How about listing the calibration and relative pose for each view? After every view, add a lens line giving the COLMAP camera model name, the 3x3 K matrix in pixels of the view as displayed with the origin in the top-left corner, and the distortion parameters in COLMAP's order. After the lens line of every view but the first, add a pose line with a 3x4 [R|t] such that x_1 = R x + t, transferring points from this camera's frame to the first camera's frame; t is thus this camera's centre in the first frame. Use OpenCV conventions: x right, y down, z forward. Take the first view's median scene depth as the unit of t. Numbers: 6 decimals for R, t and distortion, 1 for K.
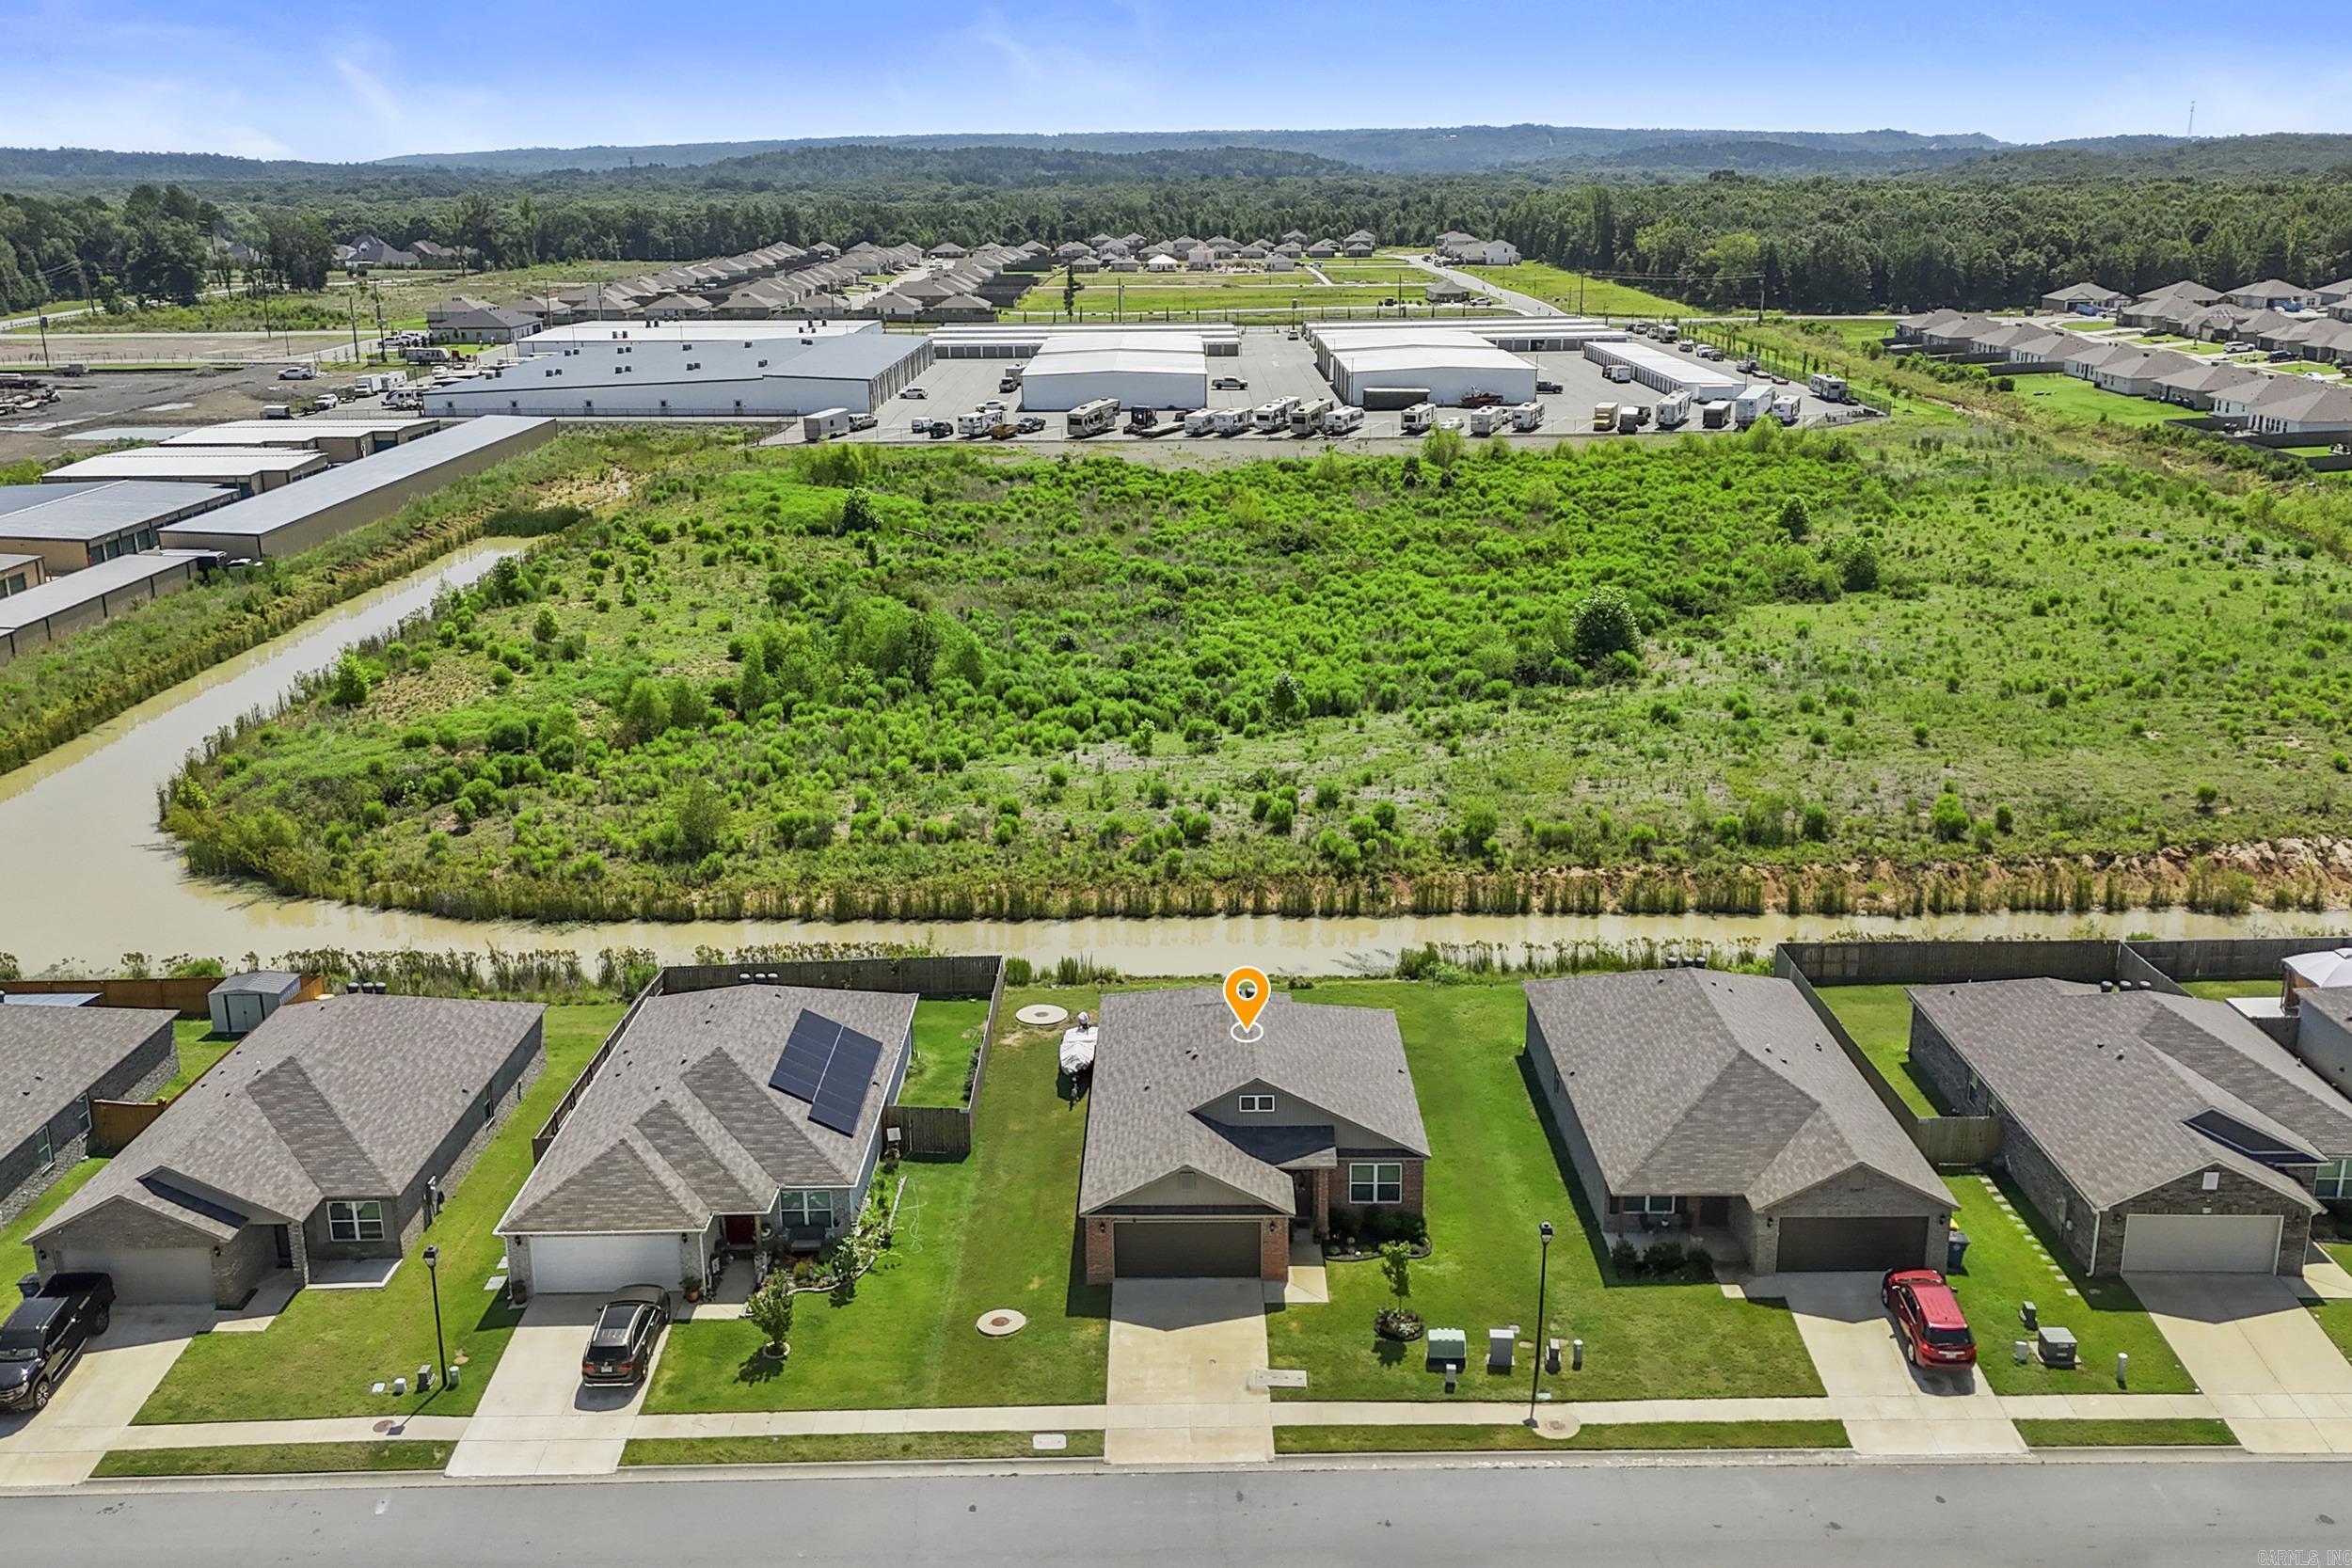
lens RADIAL K [[2104.7, 0, 1176.0], [0, 2104.7, 784.0], [0, 0, 1]] dist [0.003055, -0.006808]
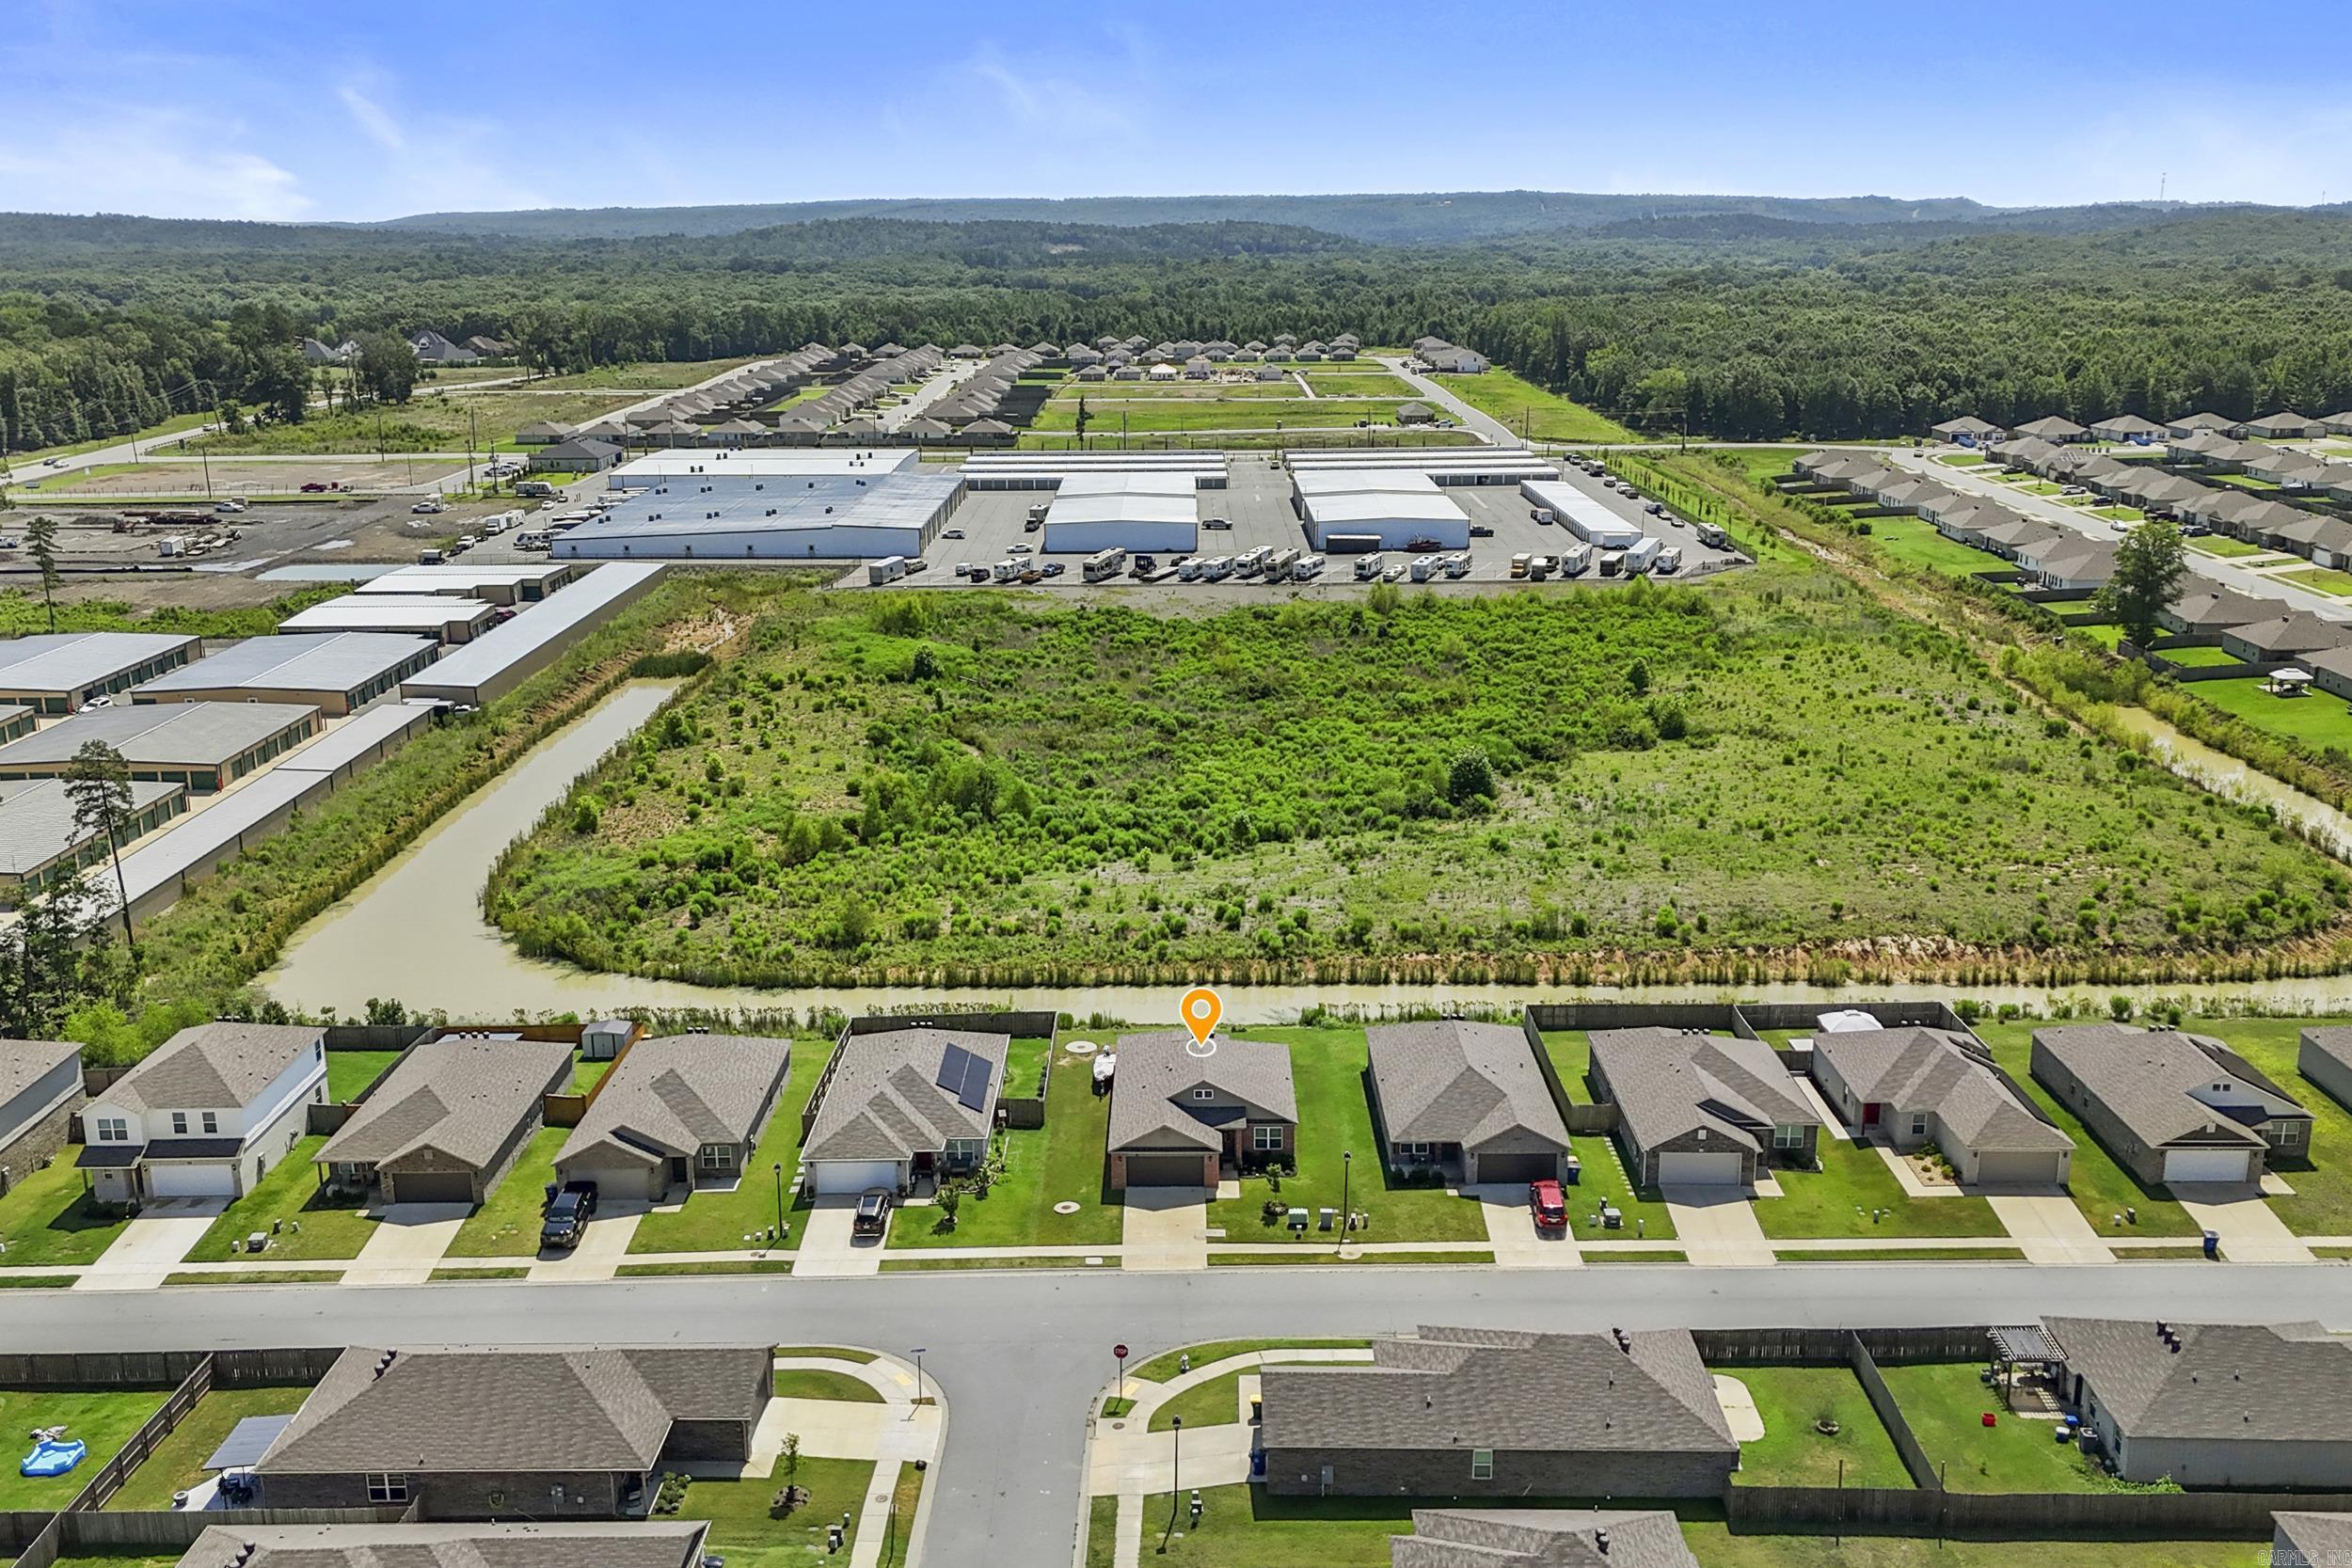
lens RADIAL K [[2044.7, 0, 1176.0], [0, 2044.7, 784.0], [0, 0, 1]] dist [0.036876, -0.003304]
pose [[0.999997, 0.002315, -0.000357, 0.008361], [-0.002322, 0.999724, -0.023358, -0.045766], [0.000303, 0.023359, 0.999727, -0.469353]]
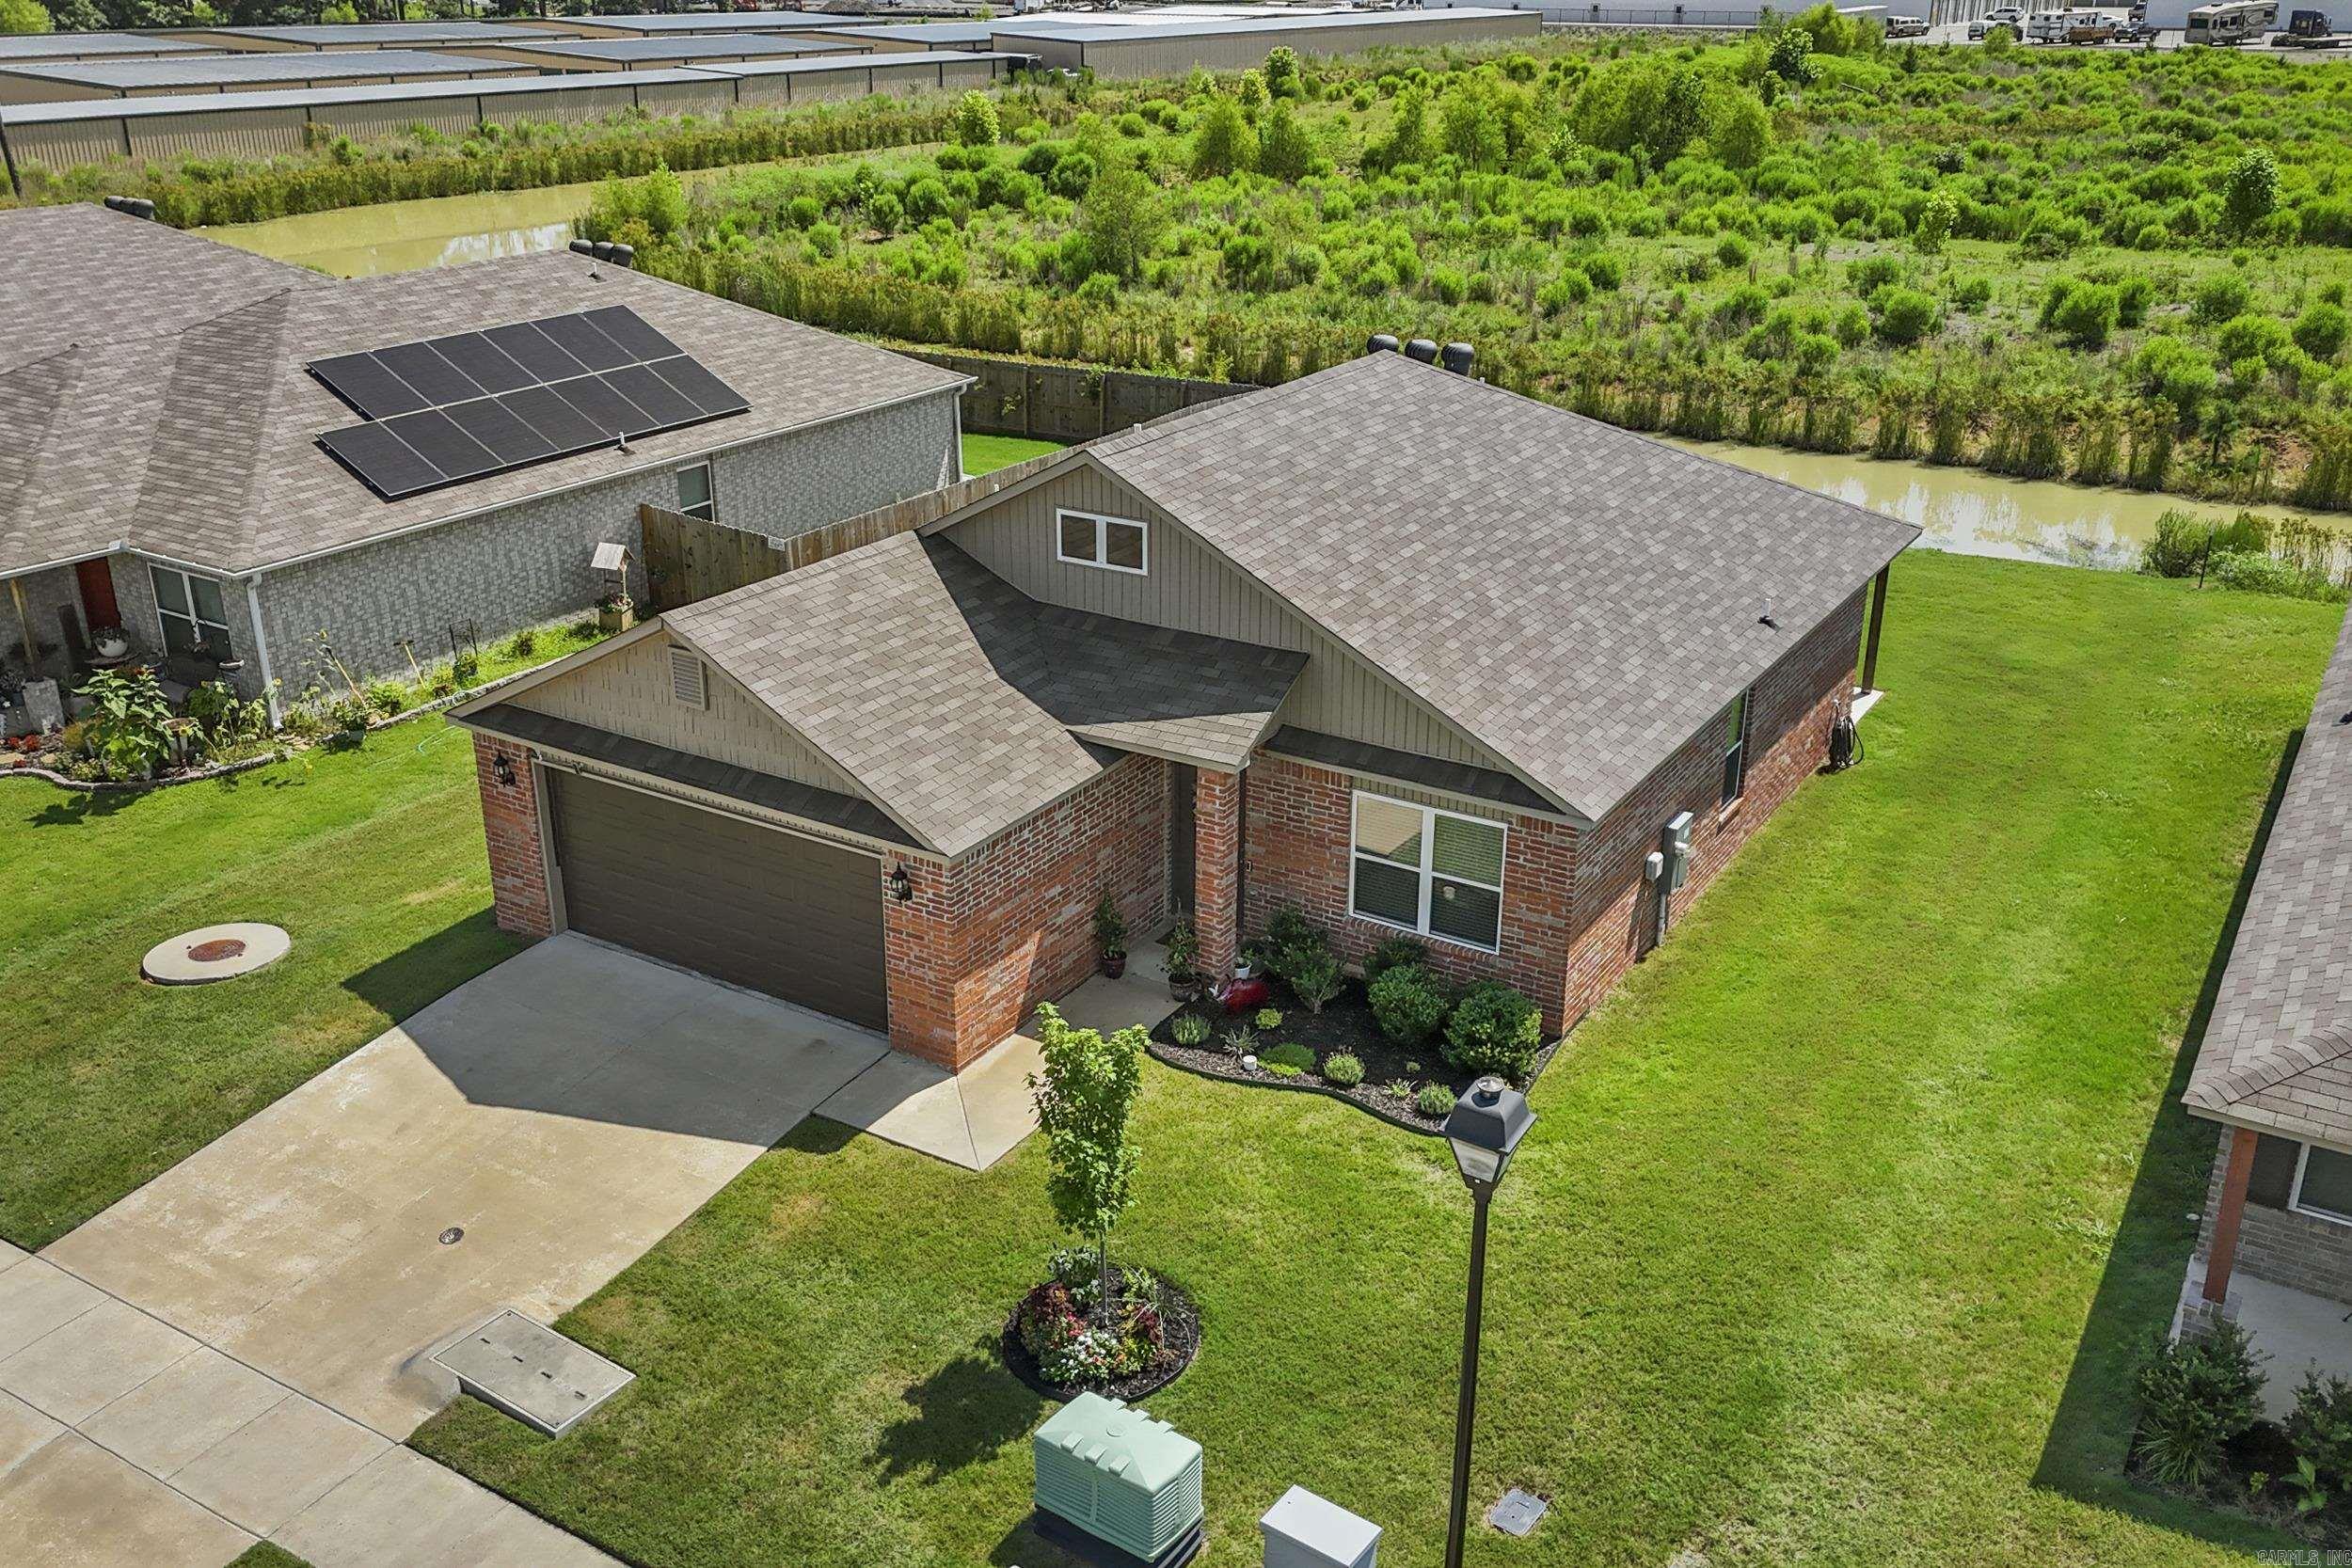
lens RADIAL K [[2052.9, 0, 1114.8], [0, 2052.9, 784.3], [0, 0, 1]] dist [0.058559, -0.000278]
pose [[0.846022, 0.215466, -0.487669, 0.118972], [-0.156600, 0.974778, 0.159011, 0.080496], [0.509630, -0.058158, 0.858426, 0.424797]]
